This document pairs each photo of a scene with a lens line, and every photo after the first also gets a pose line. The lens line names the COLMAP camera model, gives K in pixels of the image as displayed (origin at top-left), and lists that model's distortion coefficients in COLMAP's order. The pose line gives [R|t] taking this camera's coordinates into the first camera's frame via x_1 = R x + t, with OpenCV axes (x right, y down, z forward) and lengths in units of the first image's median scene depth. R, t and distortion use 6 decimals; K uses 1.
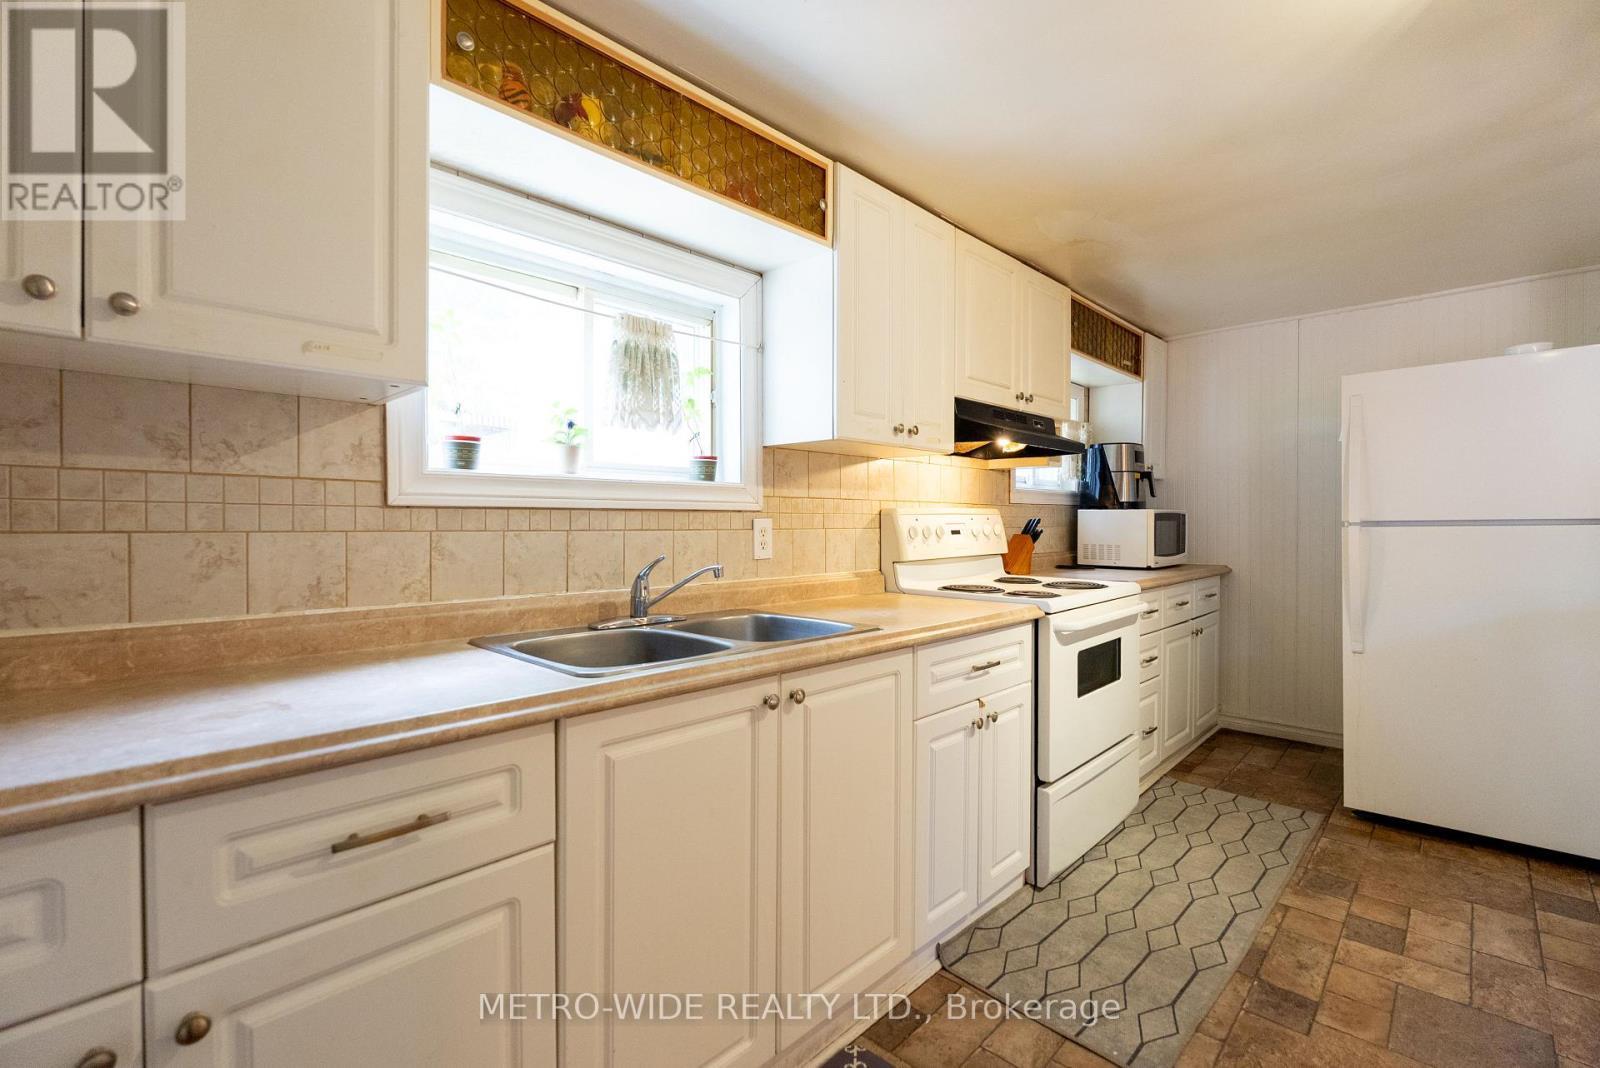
lens RADIAL K [[710.4, 0, 800.8], [0, 710.4, 530.3], [0, 0, 1]] dist [-0.009855, 0.000833]
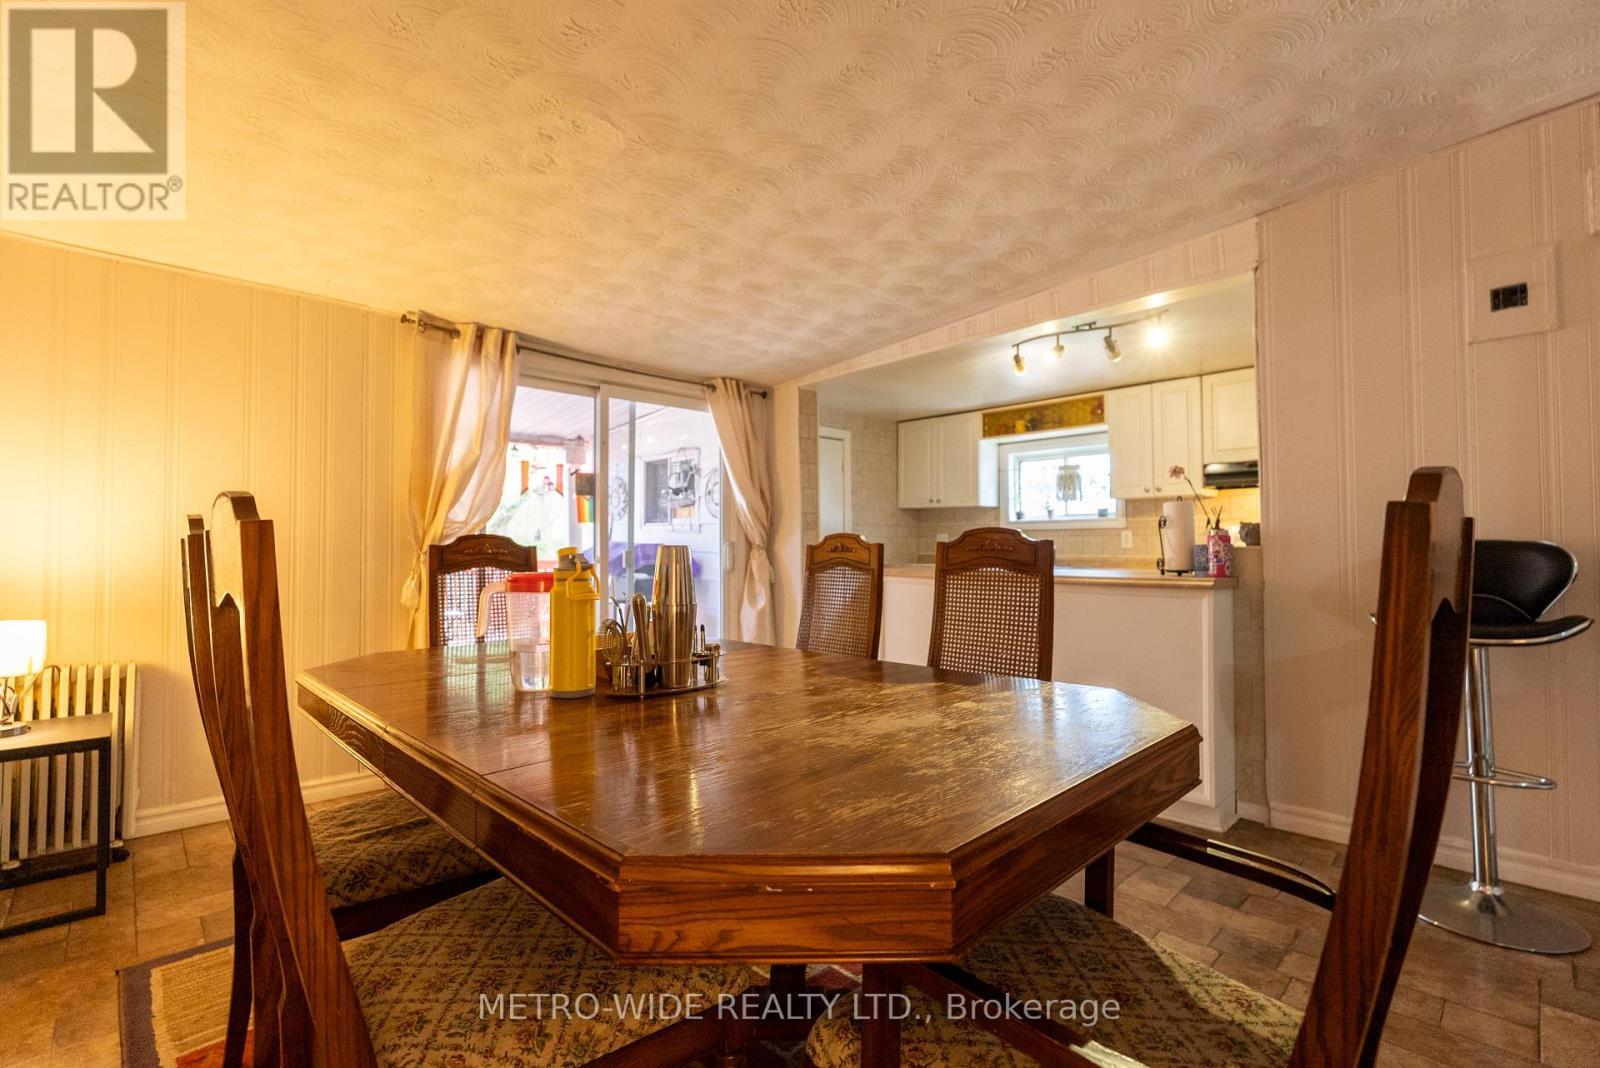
lens RADIAL K [[710.4, 0, 790.2], [0, 710.4, 538.2], [0, 0, 1]] dist [-0.009855, 0.000833]
pose [[-0.058931, -0.009171, -0.998220, 2.776593], [-0.009583, 0.999917, -0.008621, 0.045211], [0.998216, 0.009058, -0.059014, 0.009370]]
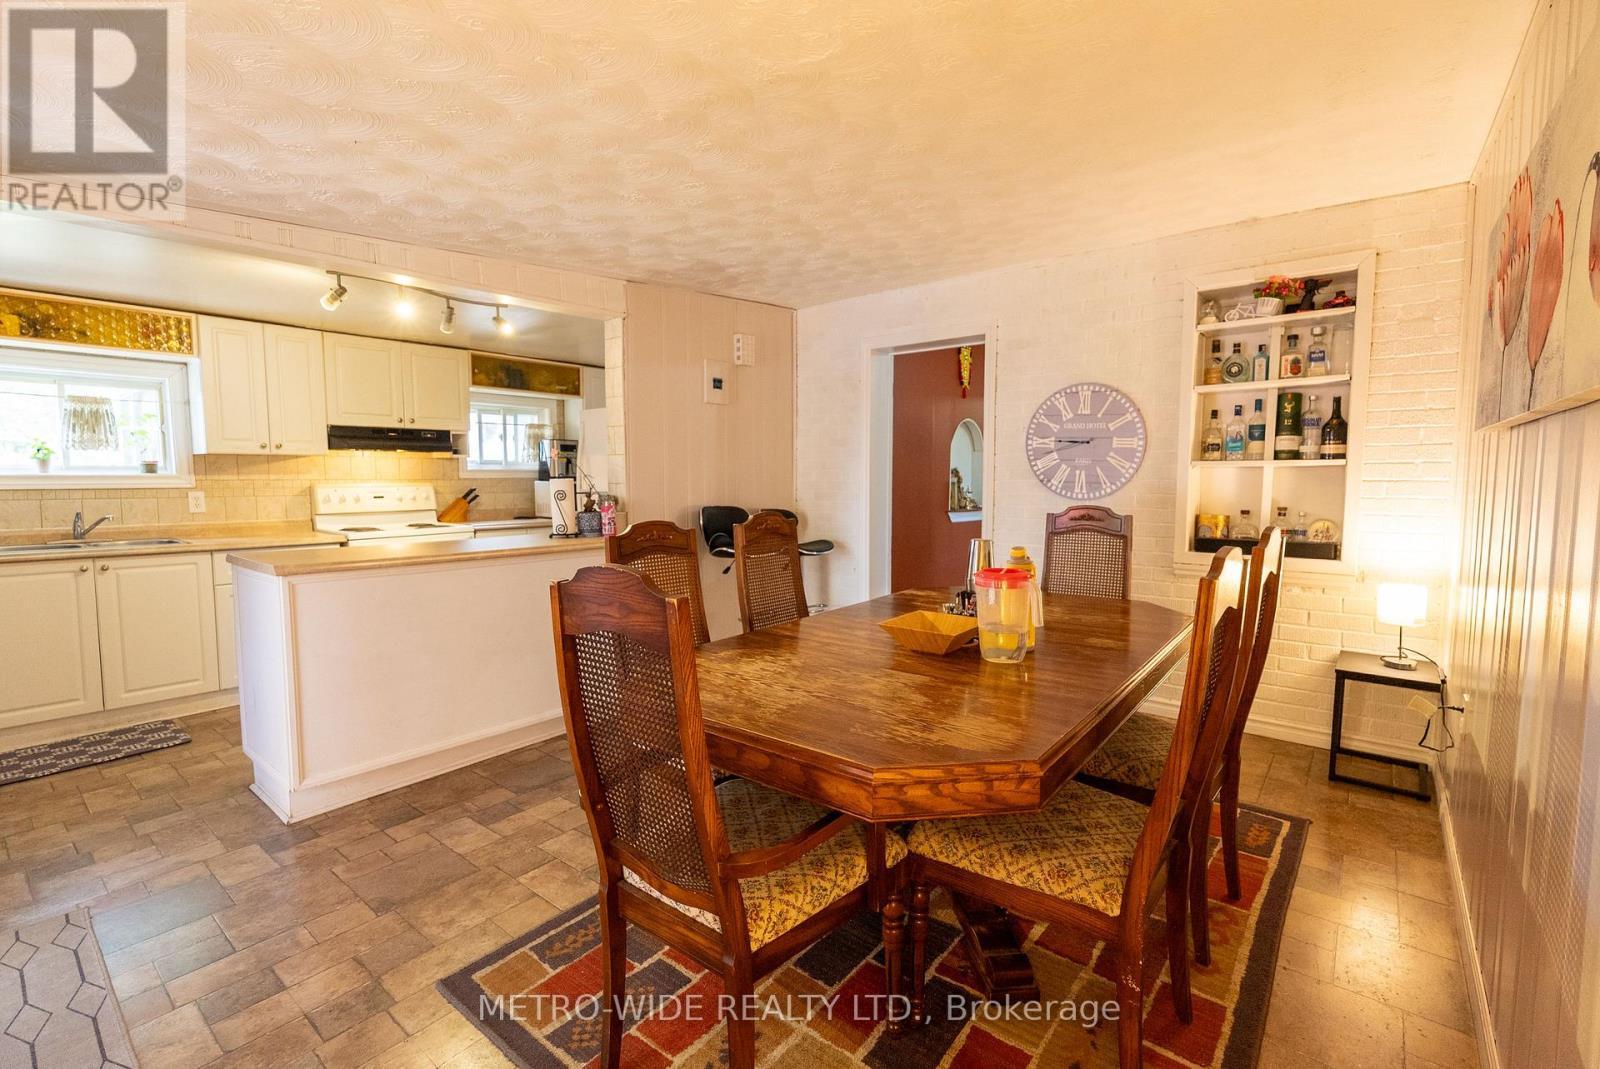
lens RADIAL K [[710.4, 0, 803.5], [0, 710.4, 537.6], [0, 0, 1]] dist [-0.009855, 0.000833]
pose [[0.996339, -0.004532, 0.085370, 1.650689], [-0.001865, 0.997204, 0.074705, -0.044923], [-0.085470, -0.074590, 0.993545, -1.220571]]
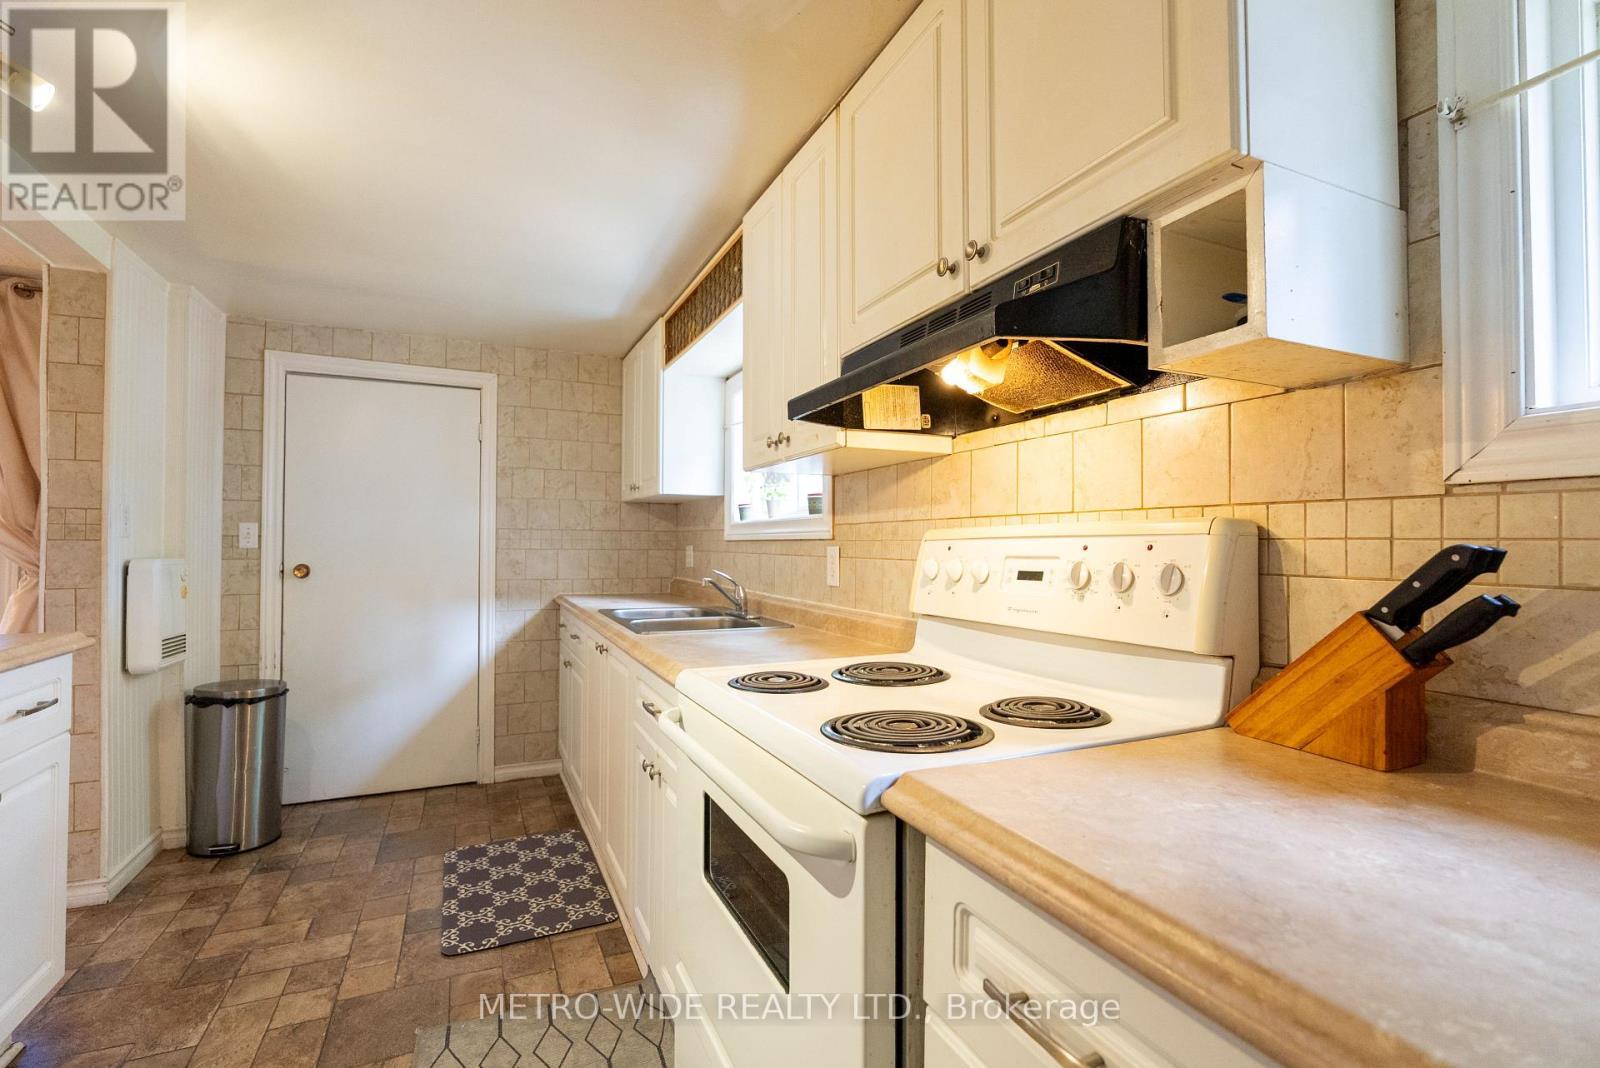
lens RADIAL K [[710.4, 0, 798.2], [0, 710.4, 530.2], [0, 0, 1]] dist [-0.009855, 0.000833]
pose [[-0.361061, -0.022421, -0.932273, 1.062659], [-0.016934, 0.999704, -0.017484, -0.024993], [0.932389, 0.009474, -0.361333, 1.530582]]
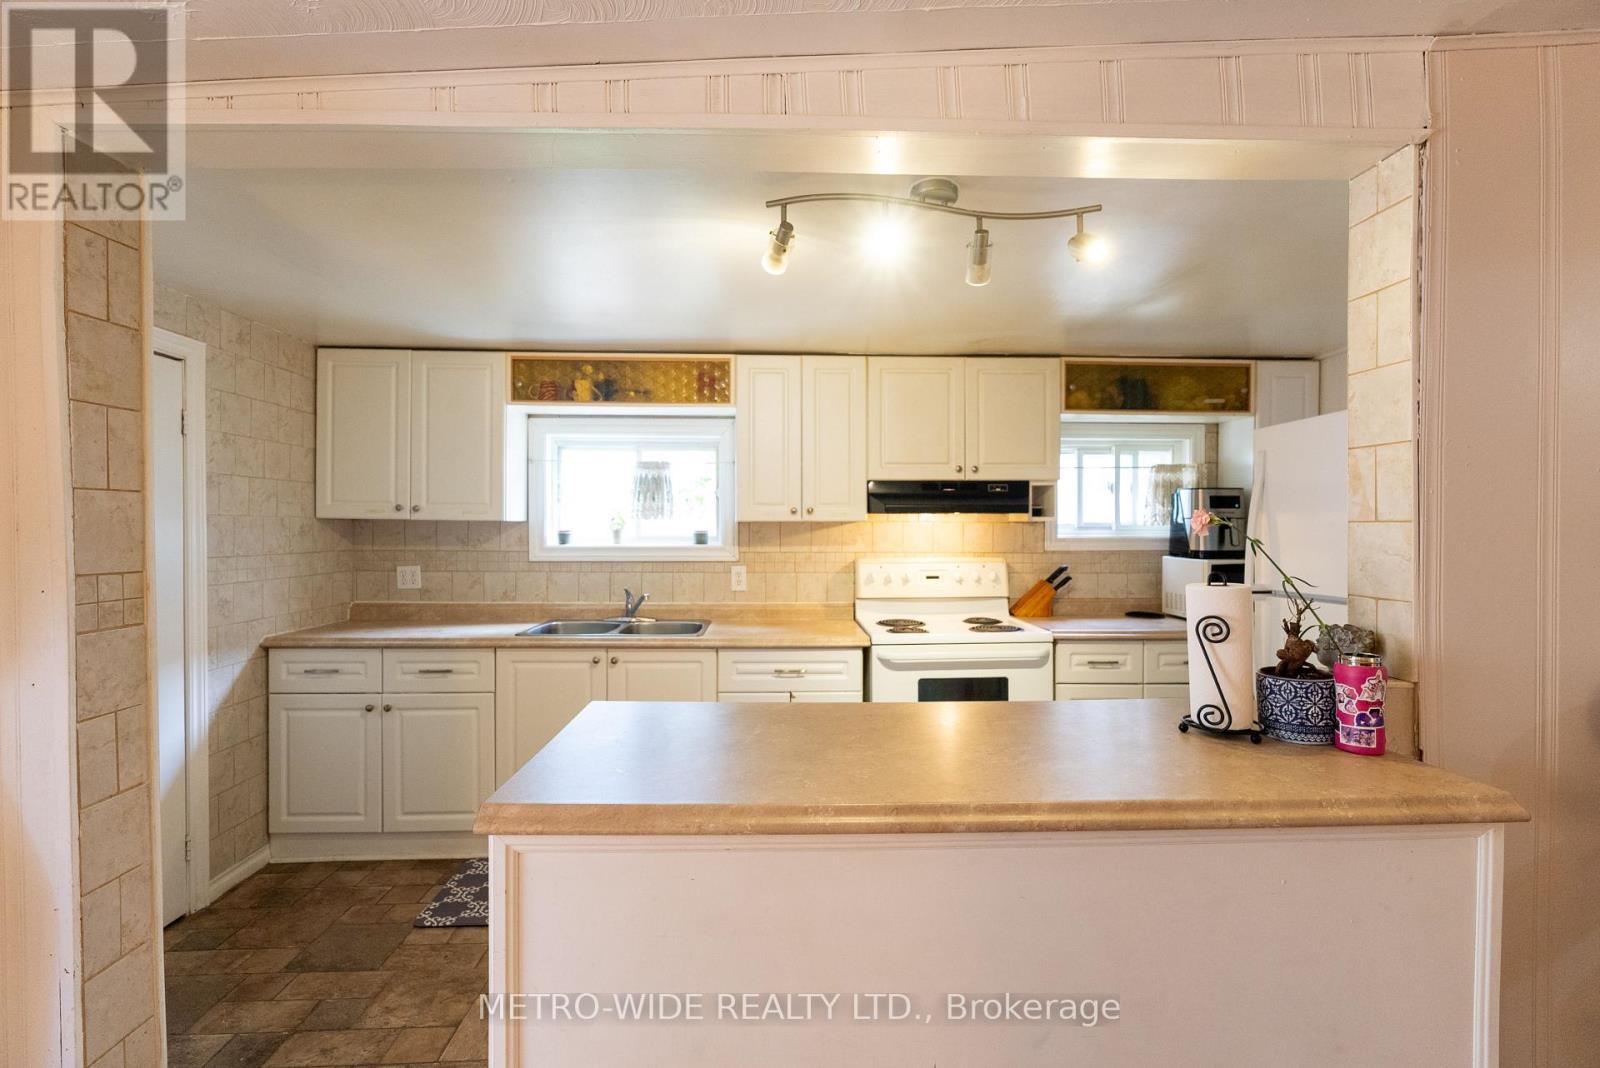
lens RADIAL K [[710.4, 0, 798.8], [0, 710.4, 530.4], [0, 0, 1]] dist [-0.009855, 0.000833]
pose [[0.722970, 0.005539, -0.690858, 1.361450], [-0.010549, 0.999940, -0.003022, -0.110466], [0.690799, 0.009473, 0.722985, -0.102376]]
